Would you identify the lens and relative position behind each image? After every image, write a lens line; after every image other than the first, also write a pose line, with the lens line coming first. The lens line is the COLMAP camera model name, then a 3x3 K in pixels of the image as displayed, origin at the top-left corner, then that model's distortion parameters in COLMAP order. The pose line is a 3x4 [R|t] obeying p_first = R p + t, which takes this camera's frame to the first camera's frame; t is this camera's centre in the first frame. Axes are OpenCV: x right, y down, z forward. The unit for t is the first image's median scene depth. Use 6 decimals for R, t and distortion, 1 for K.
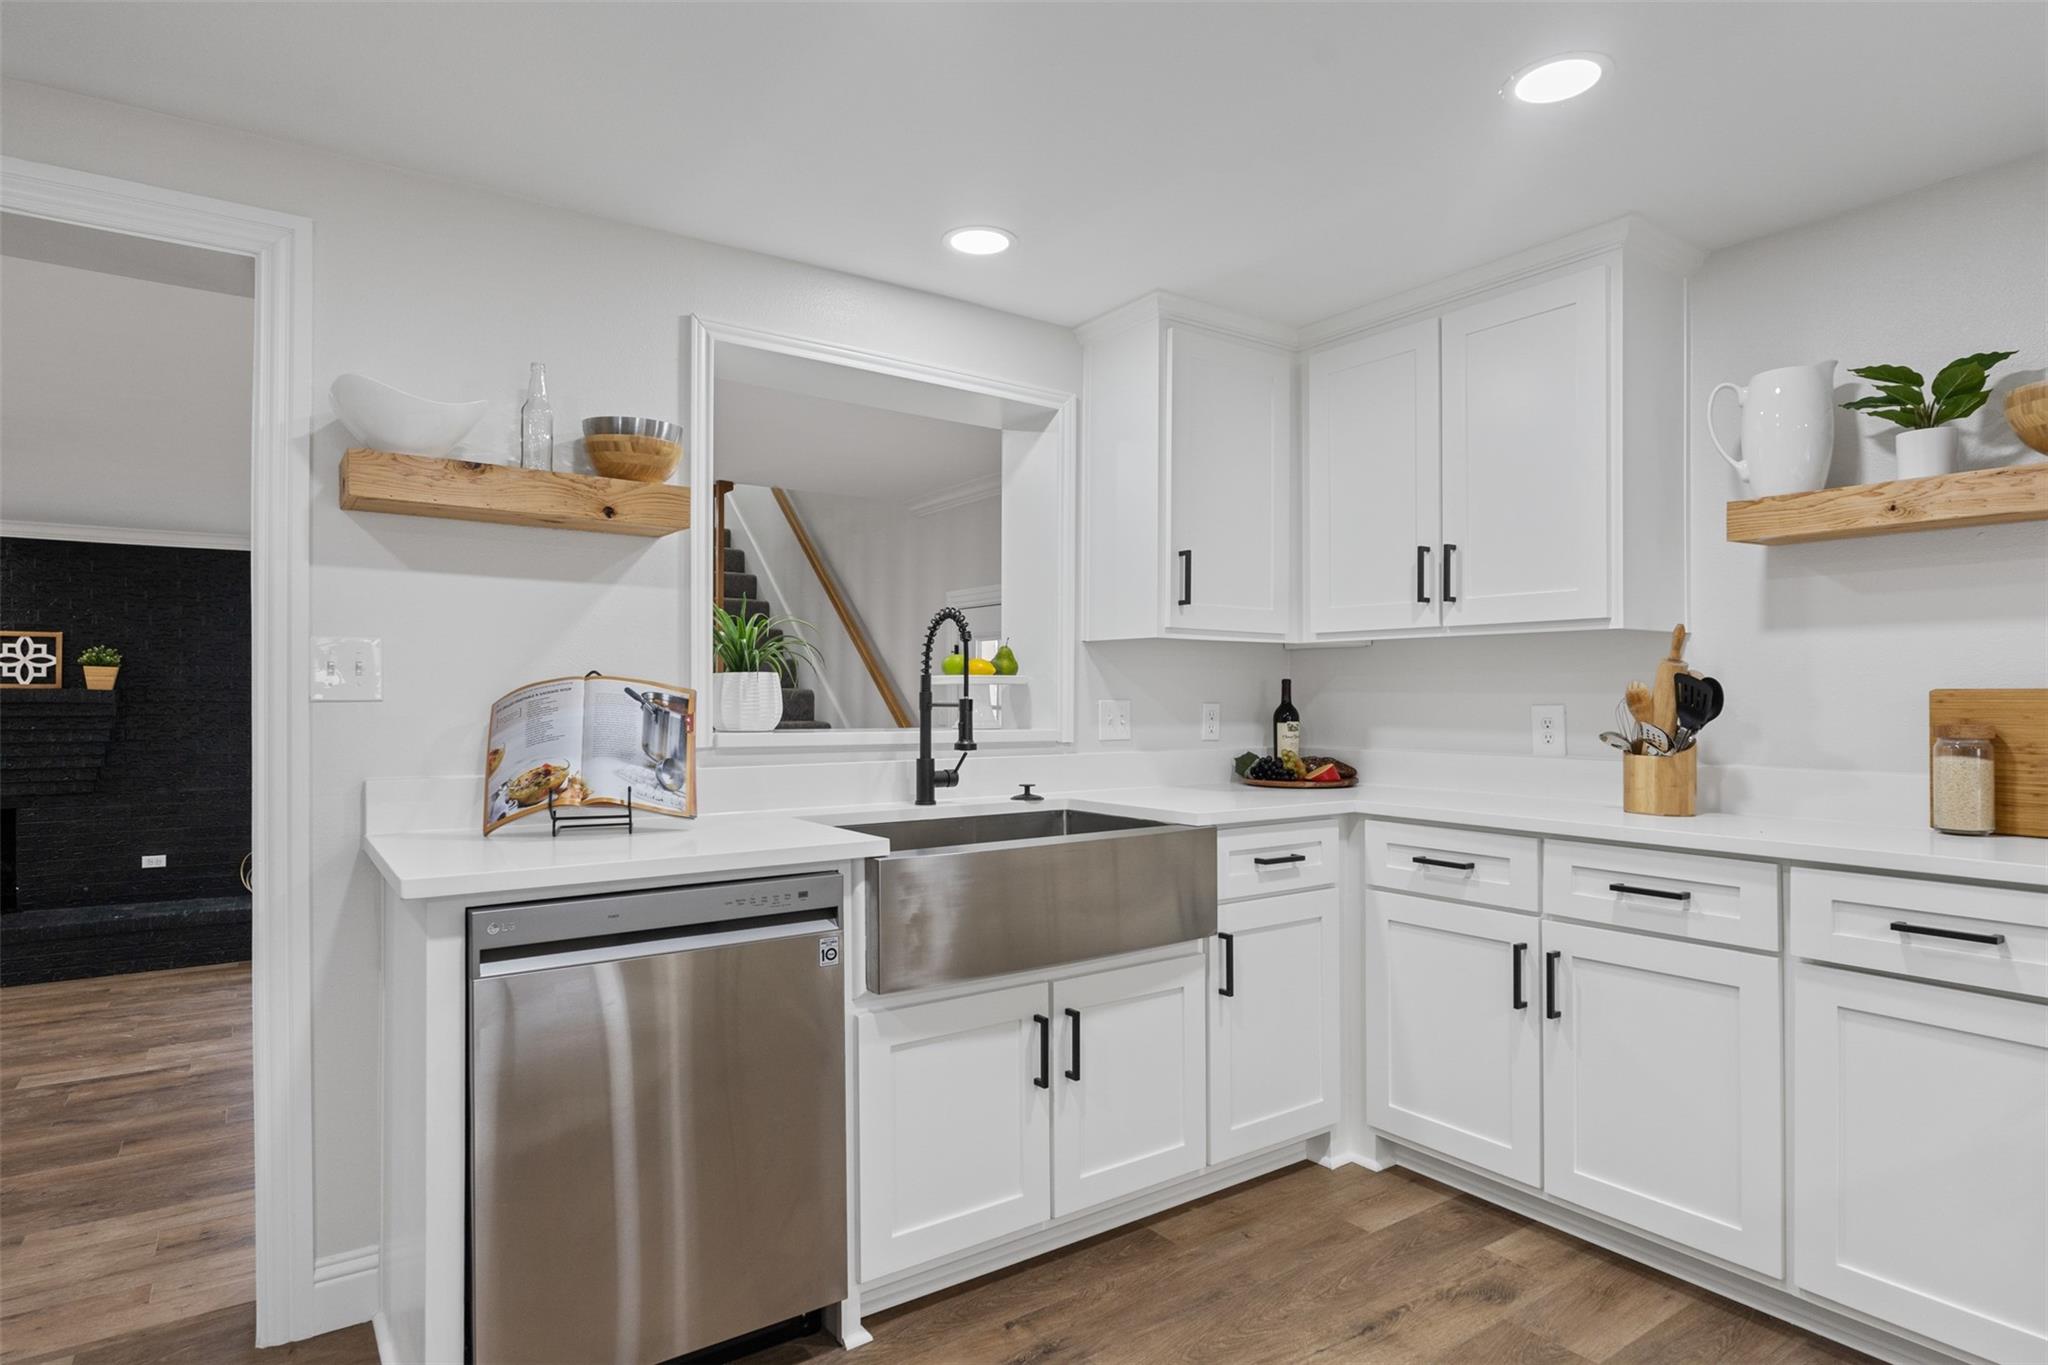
lens RADIAL K [[1108.0, 0, 1023.5], [0, 1108.0, 693.5], [0, 0, 1]] dist [0.001871, -0.000571]
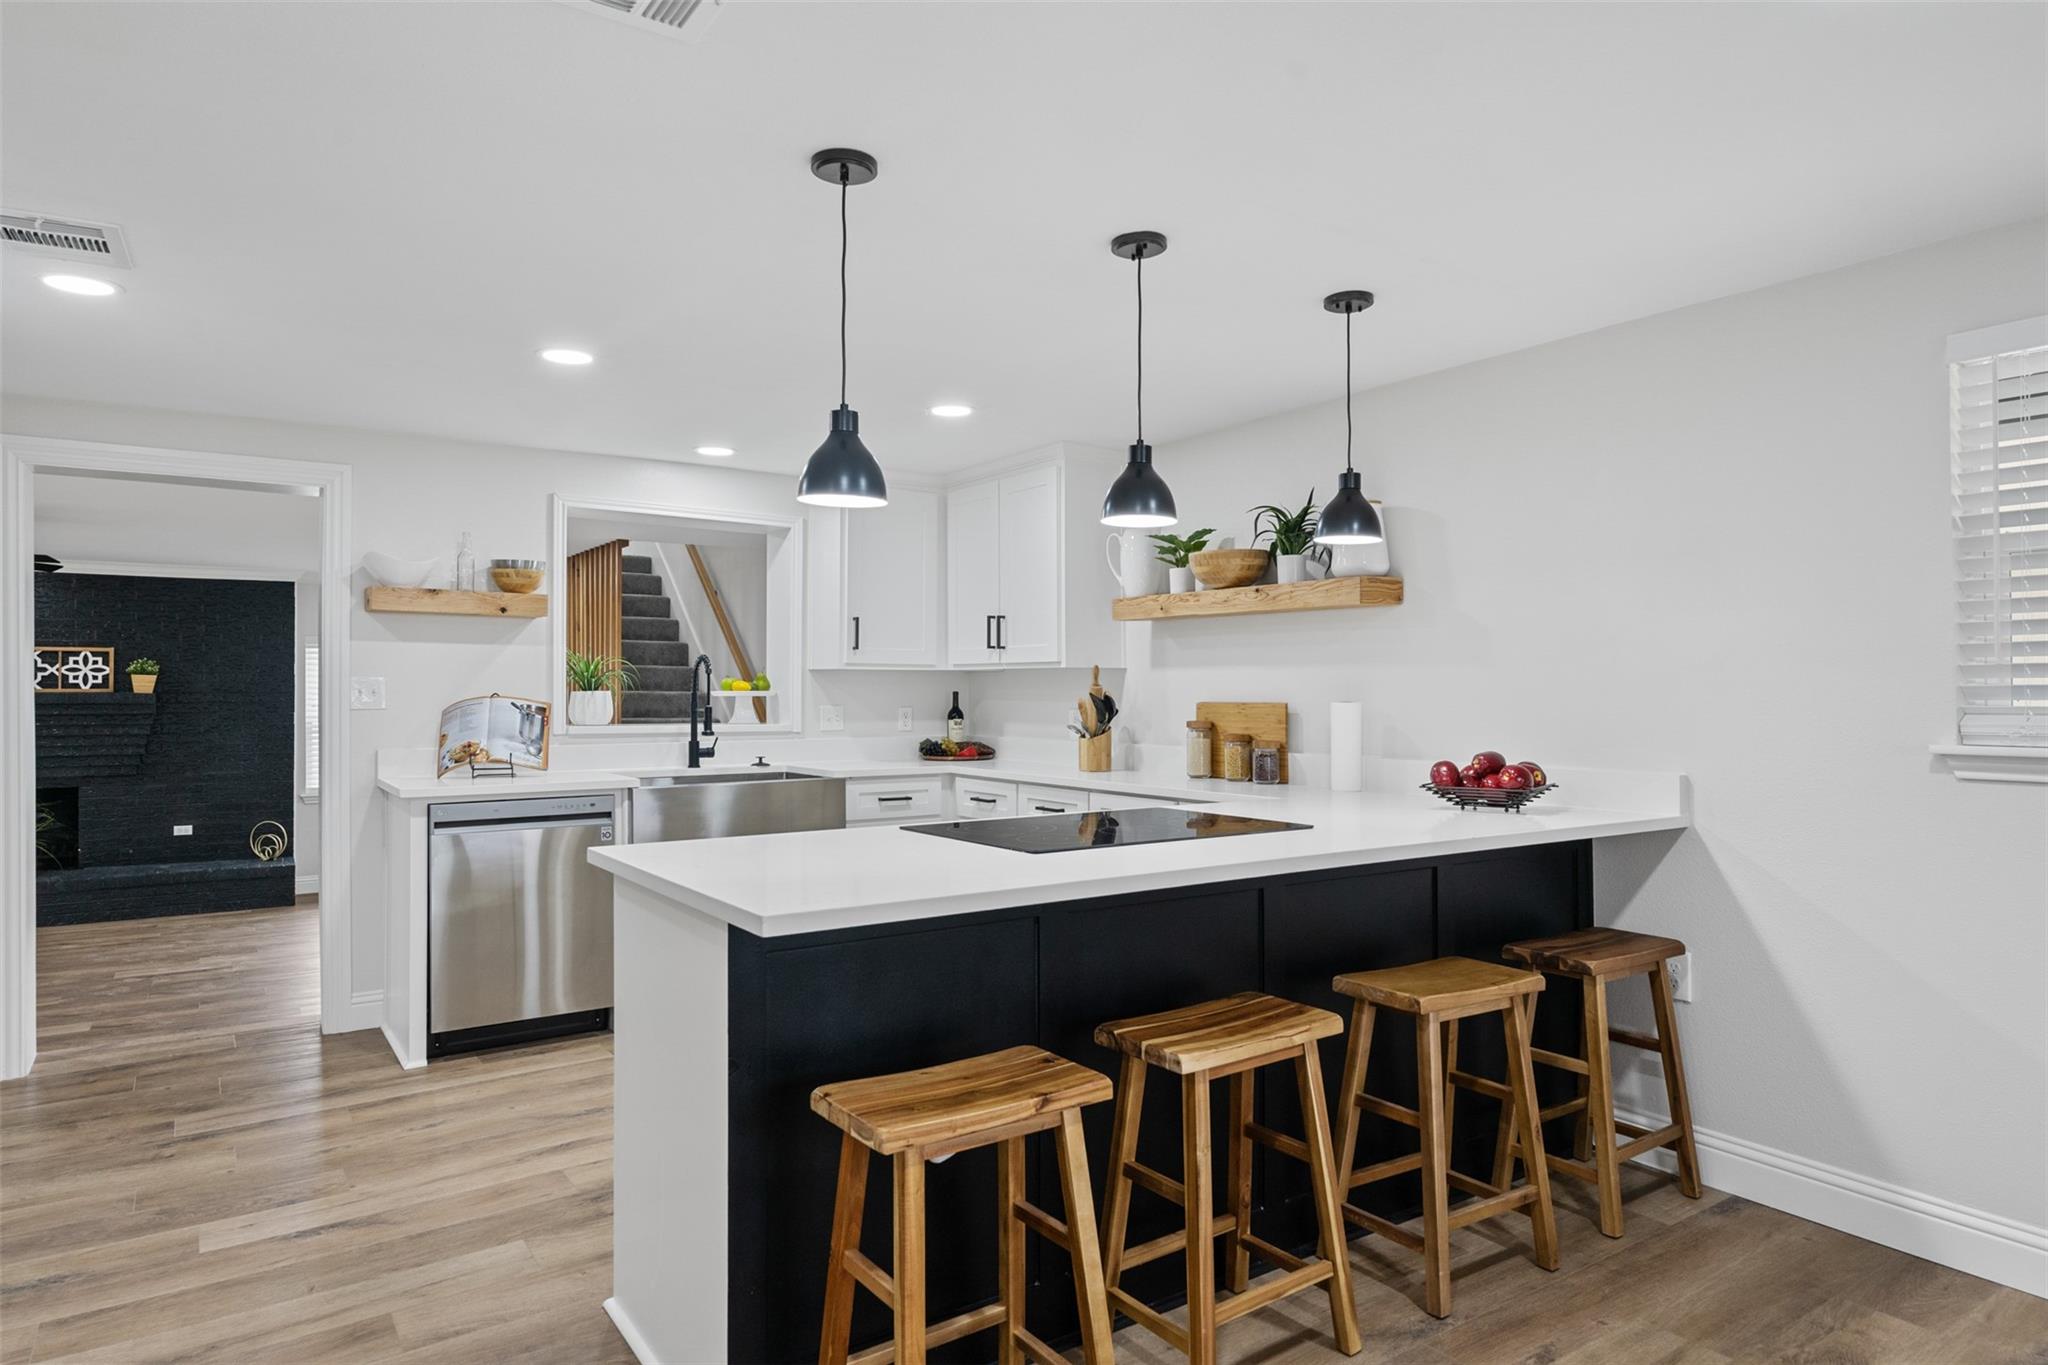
lens RADIAL K [[1213.8, 0, 1025.5], [0, 1213.8, 678.5], [0, 0, 1]] dist [0.000689, 0.001896]
pose [[0.999917, -0.001027, -0.012842, 0.451311], [0.000954, 0.999983, -0.005726, -0.027097], [0.012848, 0.005713, 0.999901, -0.882392]]
